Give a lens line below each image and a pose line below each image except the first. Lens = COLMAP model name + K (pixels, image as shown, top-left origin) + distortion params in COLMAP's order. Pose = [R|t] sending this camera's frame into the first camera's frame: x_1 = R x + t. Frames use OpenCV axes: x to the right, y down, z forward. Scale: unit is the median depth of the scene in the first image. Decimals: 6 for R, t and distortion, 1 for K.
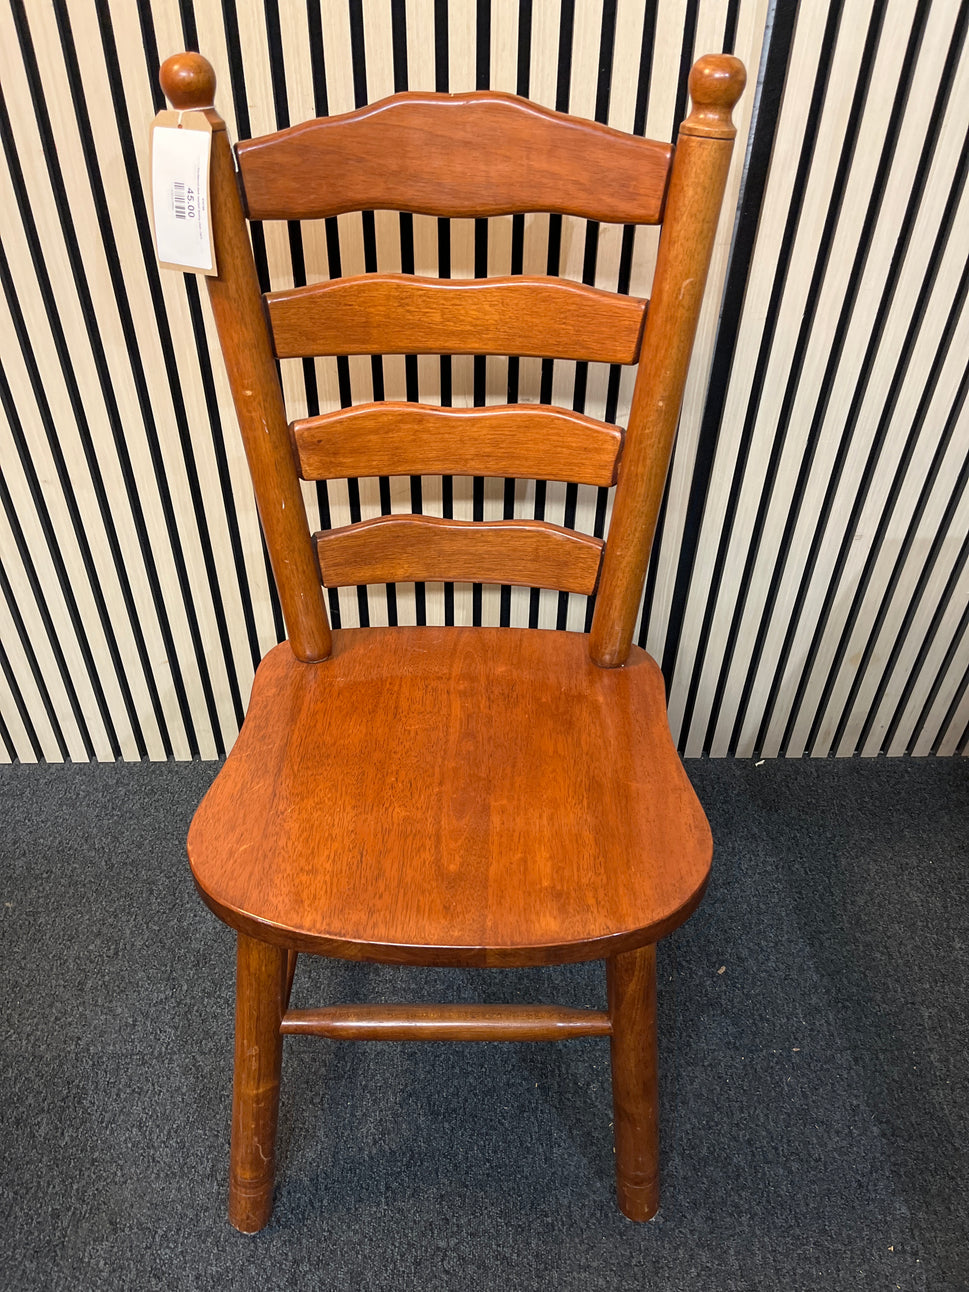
lens RADIAL K [[976.4, 0, 491.0], [0, 976.4, 634.1], [0, 0, 1]] dist [0.076121, -0.107674]
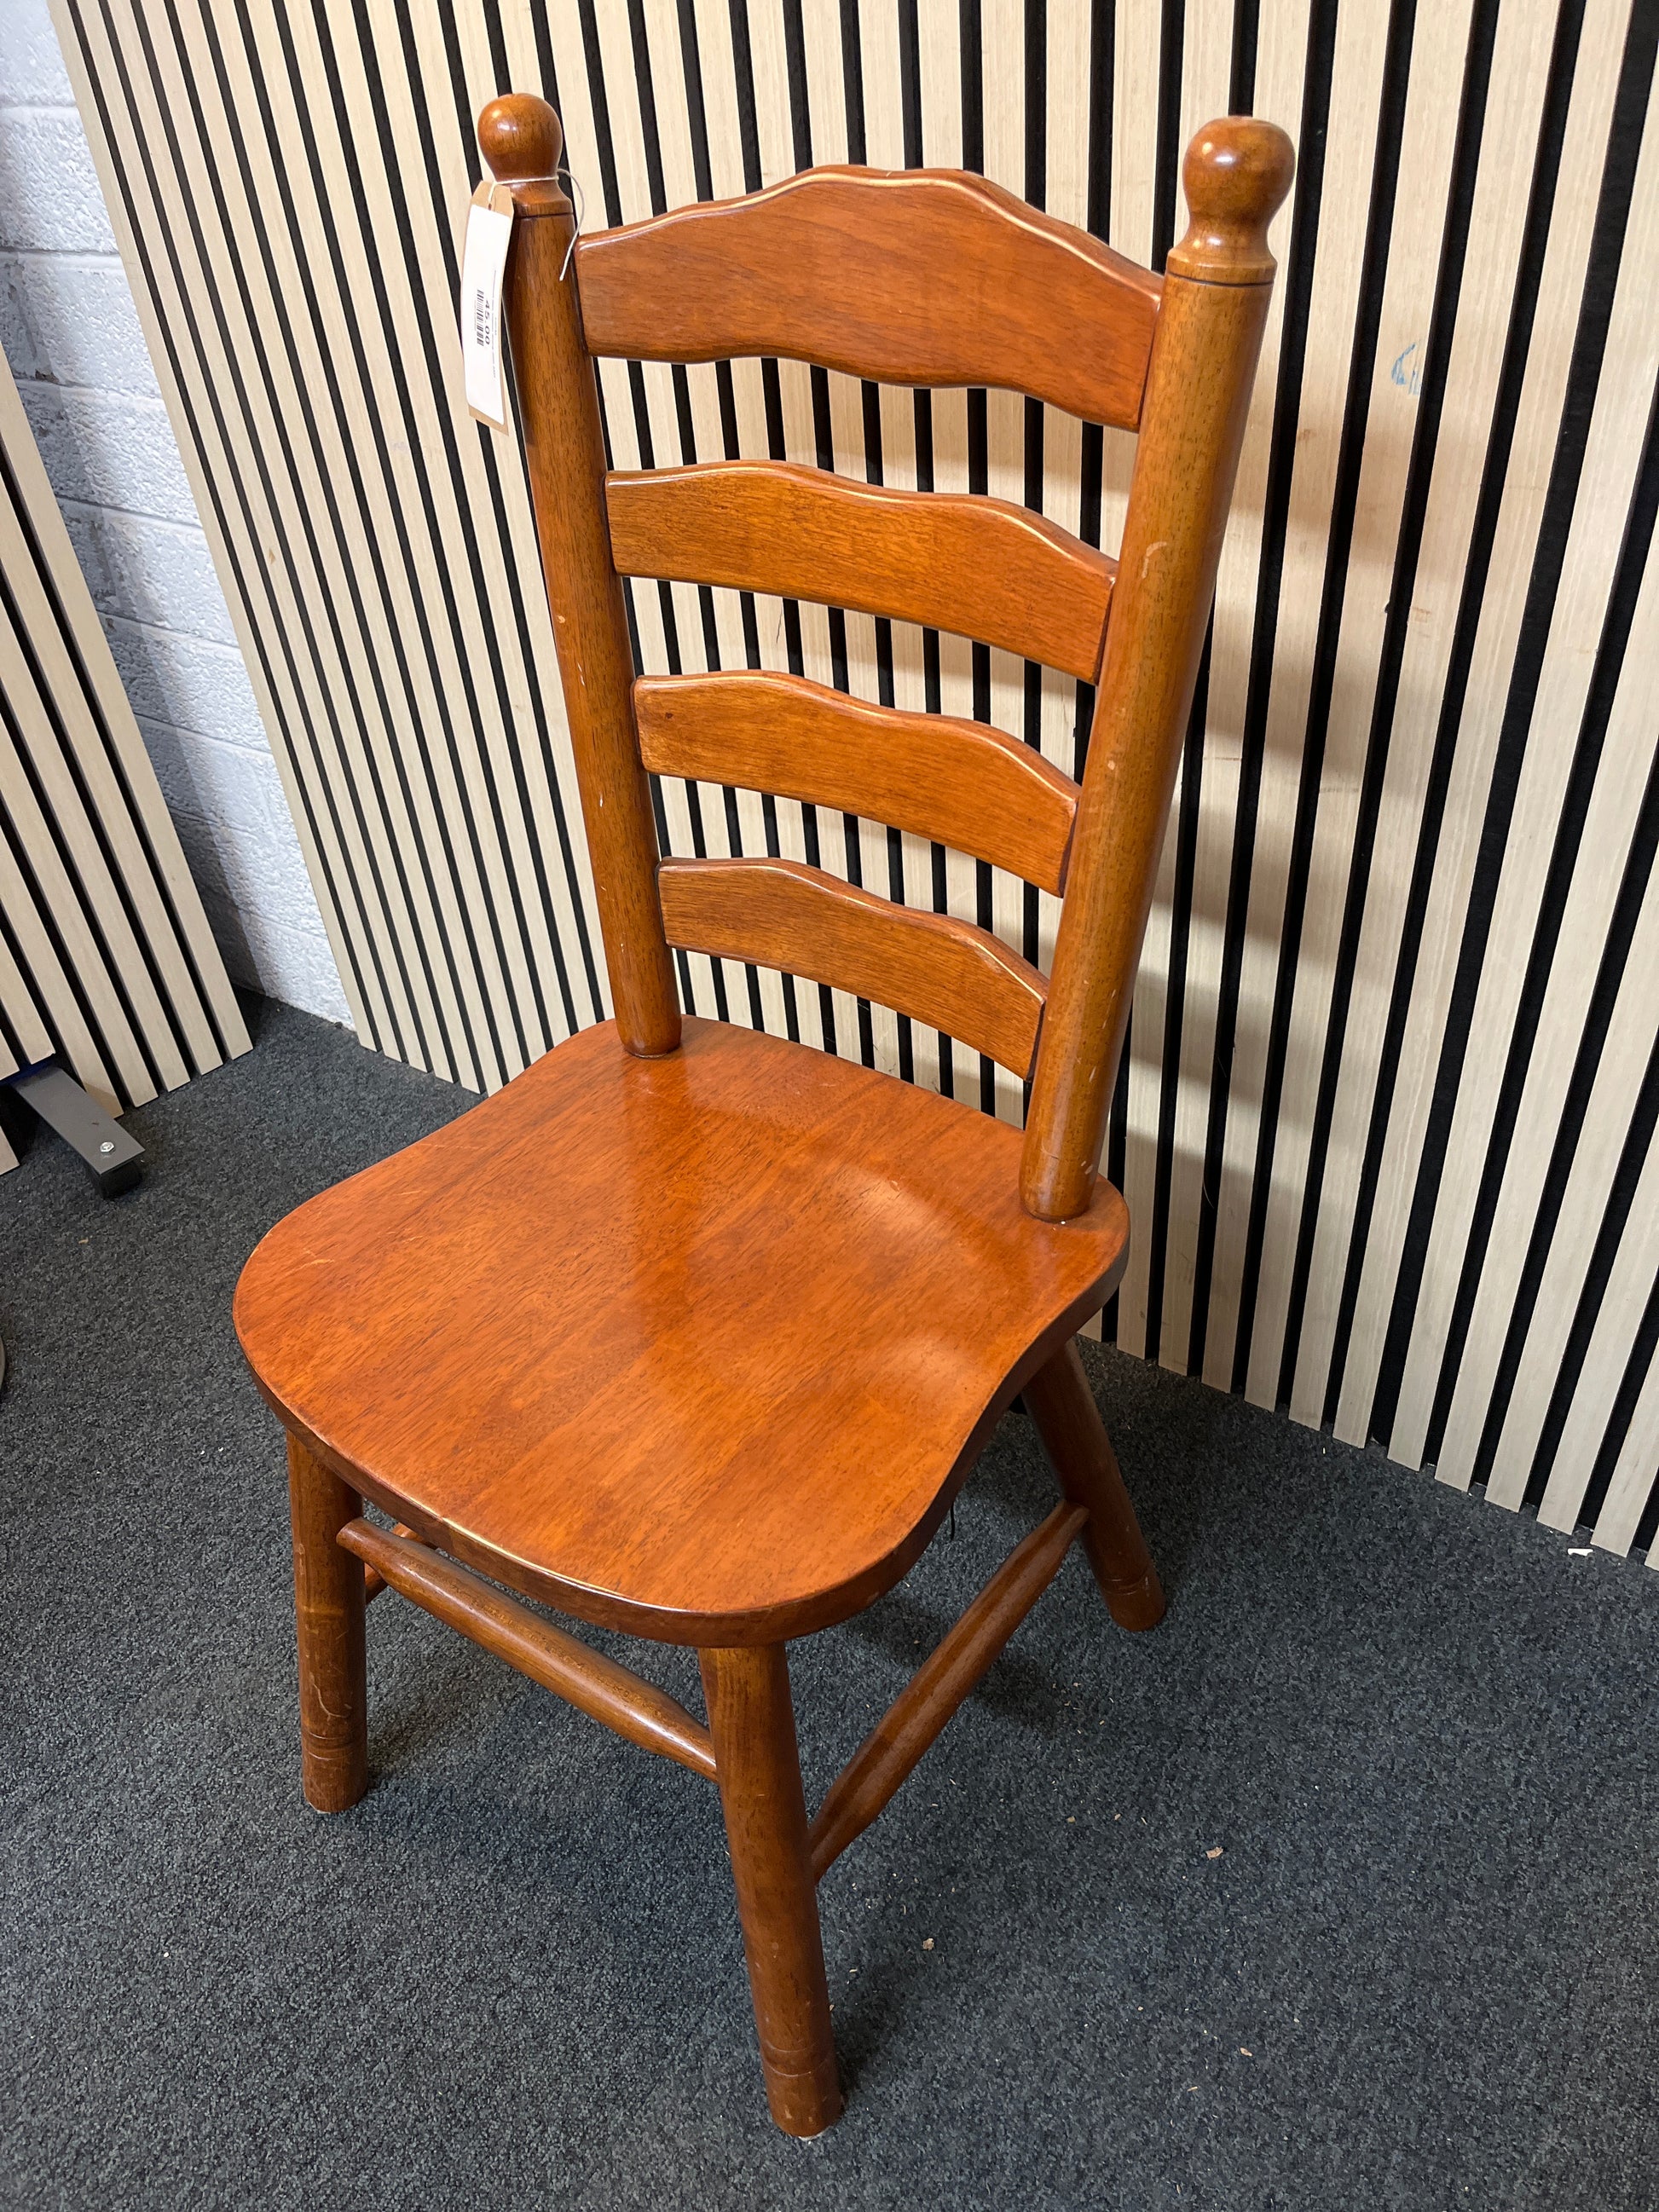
lens RADIAL K [[1672.0, 0, 829.5], [0, 1672.0, 1106.0], [0, 0, 1]] dist [0.075869, -0.108099]
pose [[0.823429, 0.303988, -0.479120, 0.506651], [-0.289818, 0.951254, 0.105454, -0.101286], [0.487821, 0.052024, 0.871392, 0.120858]]
